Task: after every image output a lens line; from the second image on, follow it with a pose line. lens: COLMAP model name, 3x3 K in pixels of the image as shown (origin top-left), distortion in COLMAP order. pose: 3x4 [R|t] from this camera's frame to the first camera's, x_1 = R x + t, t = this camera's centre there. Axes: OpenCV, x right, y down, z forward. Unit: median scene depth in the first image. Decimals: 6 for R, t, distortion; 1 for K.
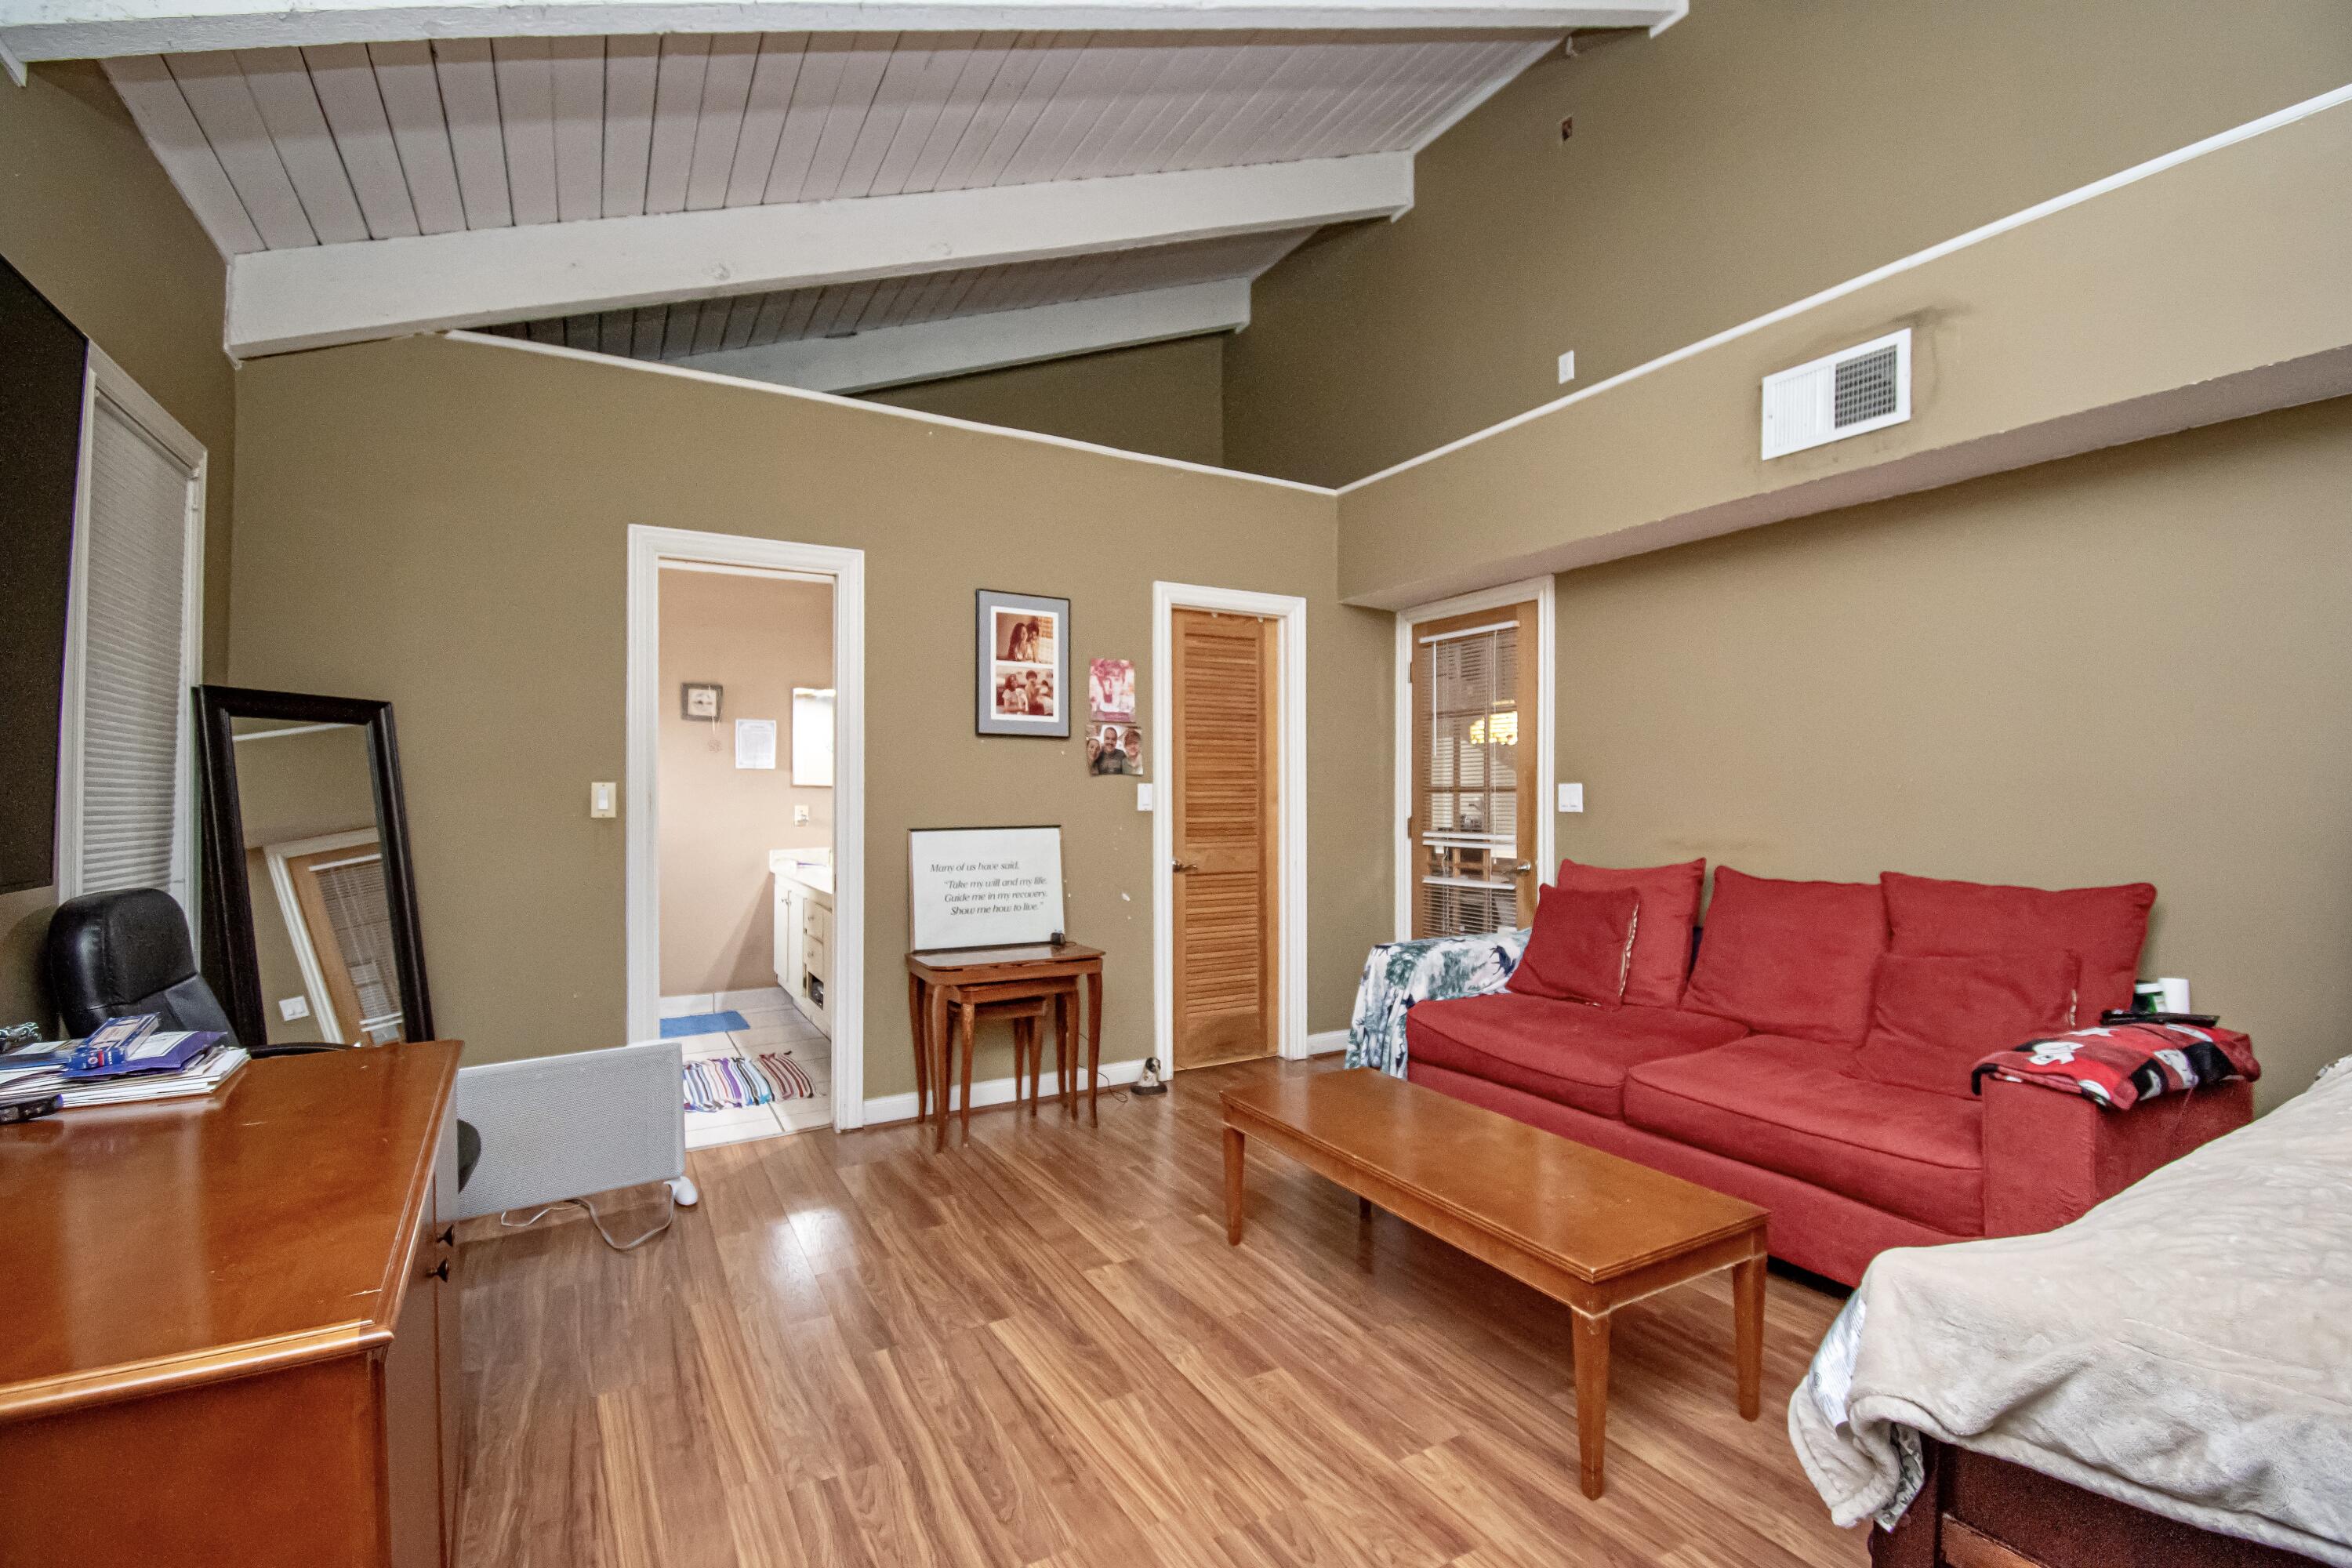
lens RADIAL K [[1070.4, 0, 1176.0], [0, 1070.4, 784.0], [0, 0, 1]] dist [0.015060, -0.023397]
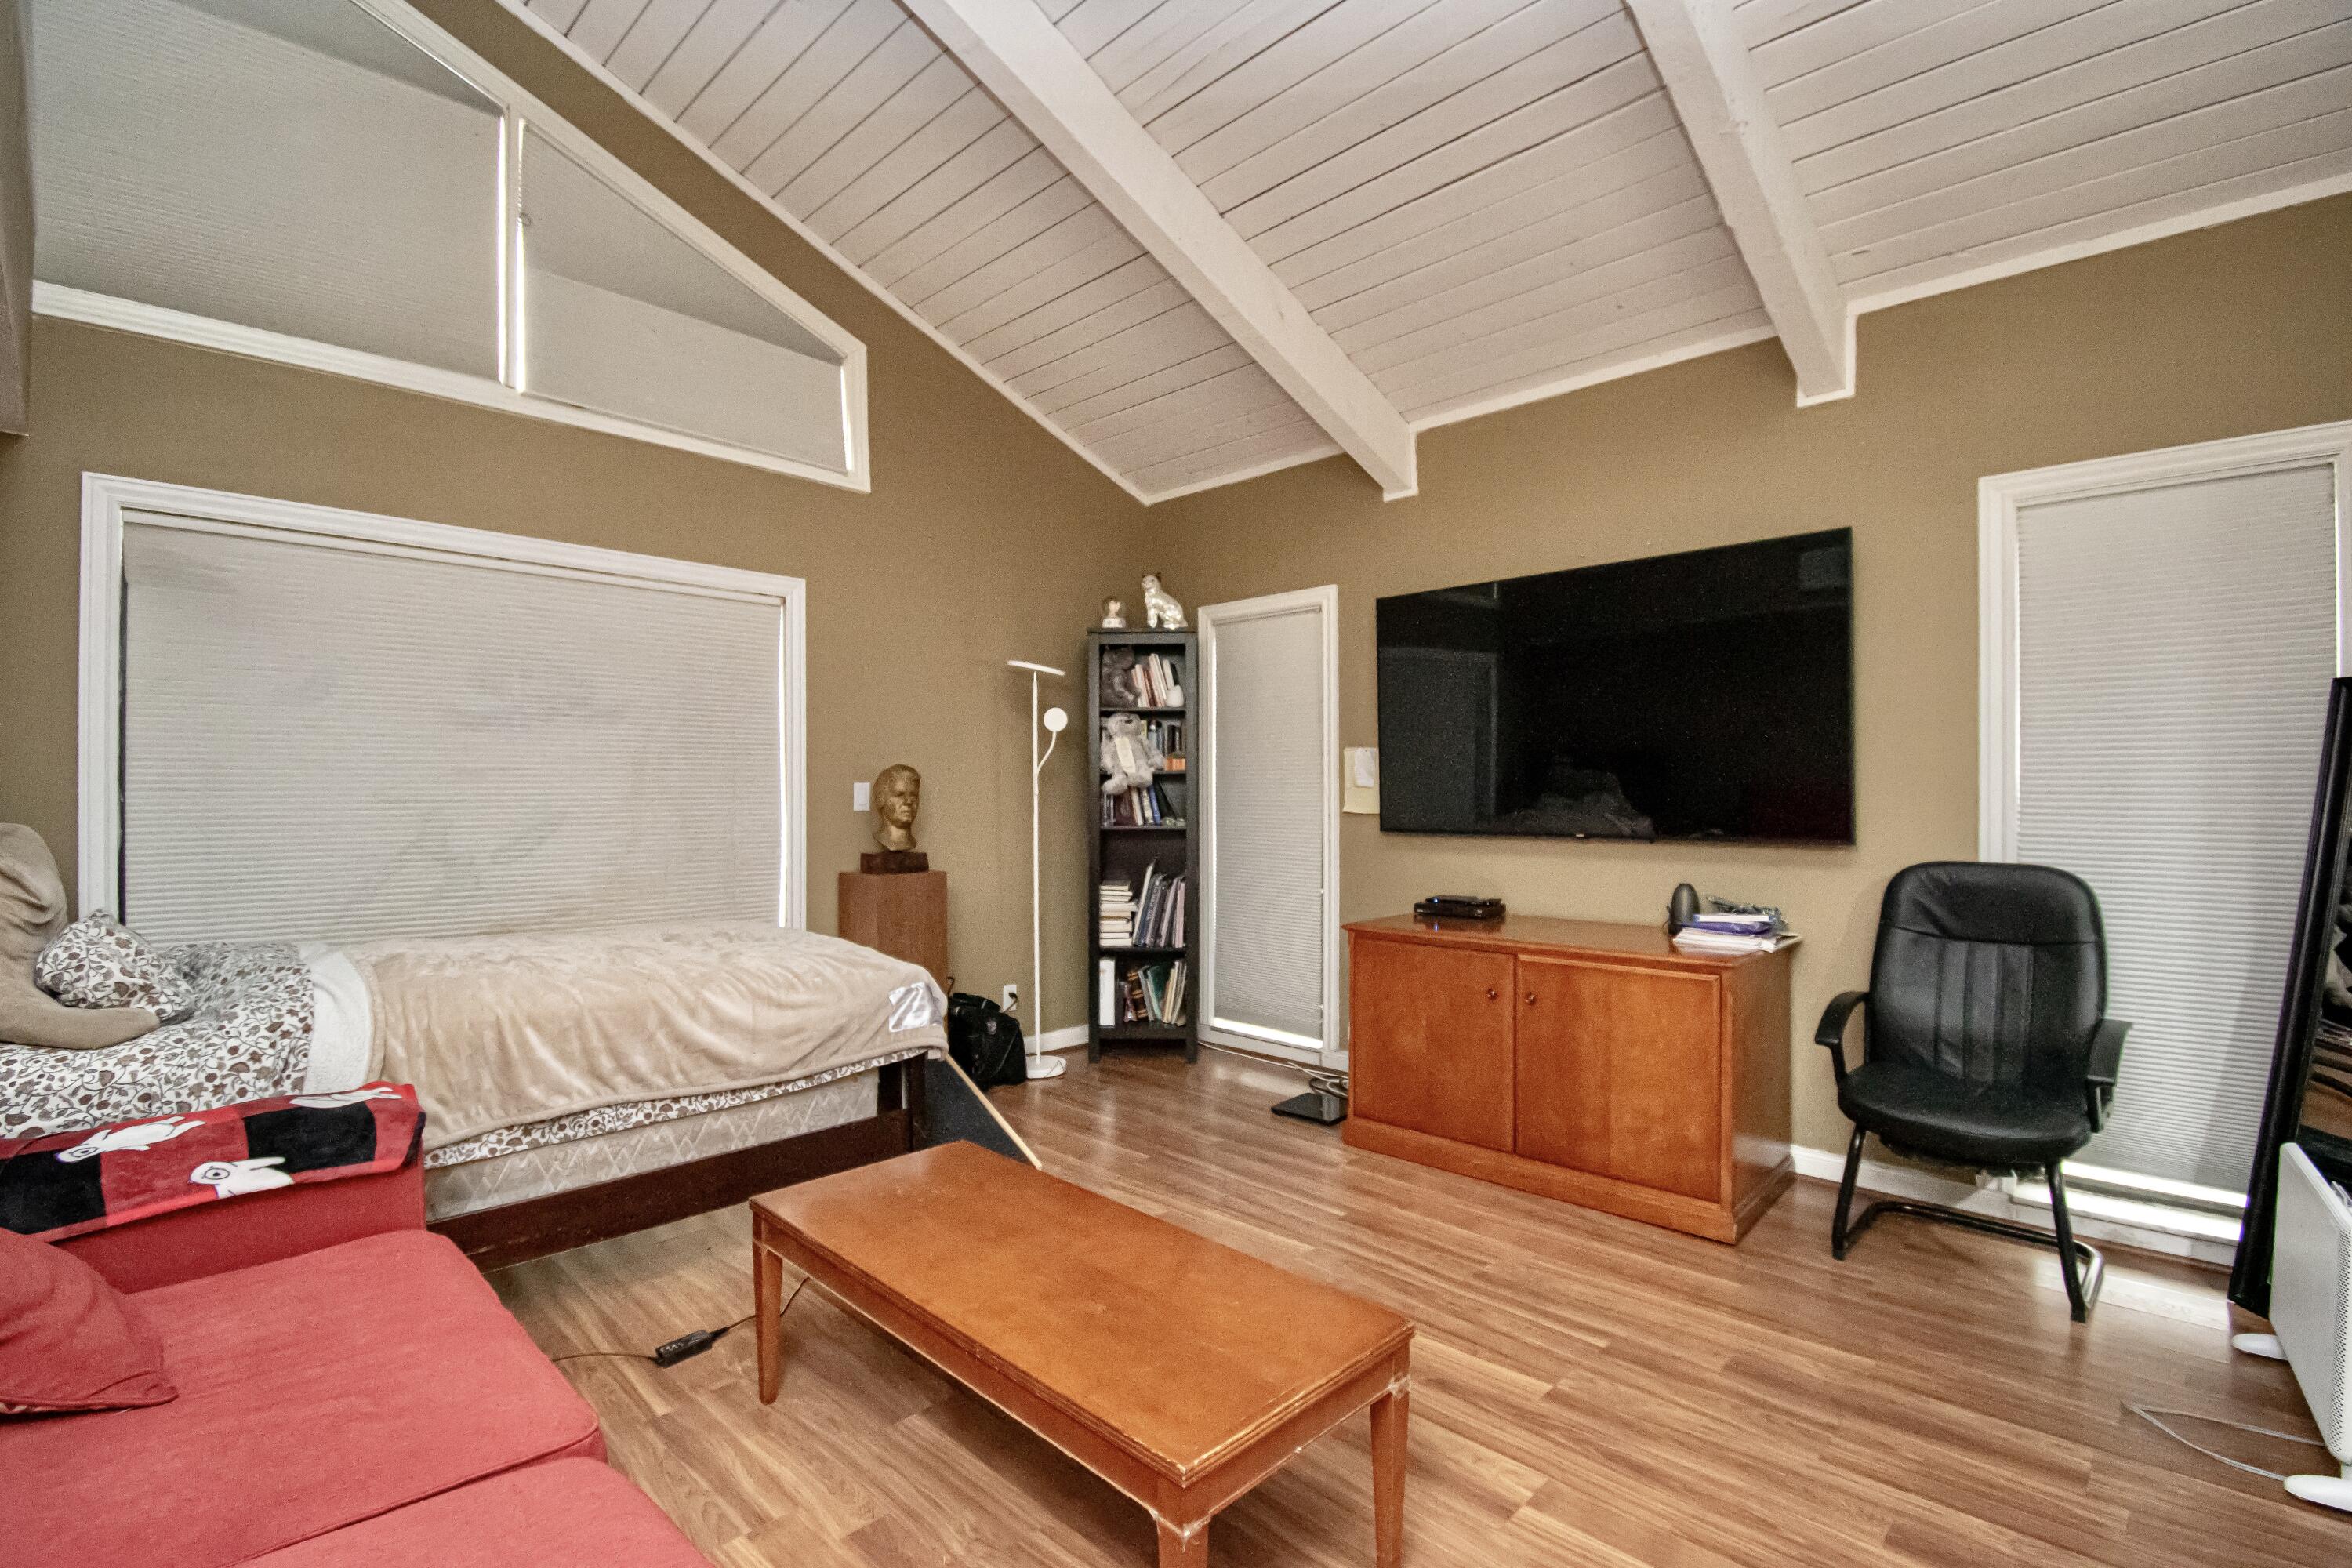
lens RADIAL K [[1070.4, 0, 1176.0], [0, 1070.4, 784.0], [0, 0, 1]] dist [0.015060, -0.023397]
pose [[-0.959437, -0.002694, -0.281911, 0.424068], [-0.000071, 0.999957, -0.009315, 0.009474], [0.281923, -0.008917, -0.959395, 1.976657]]
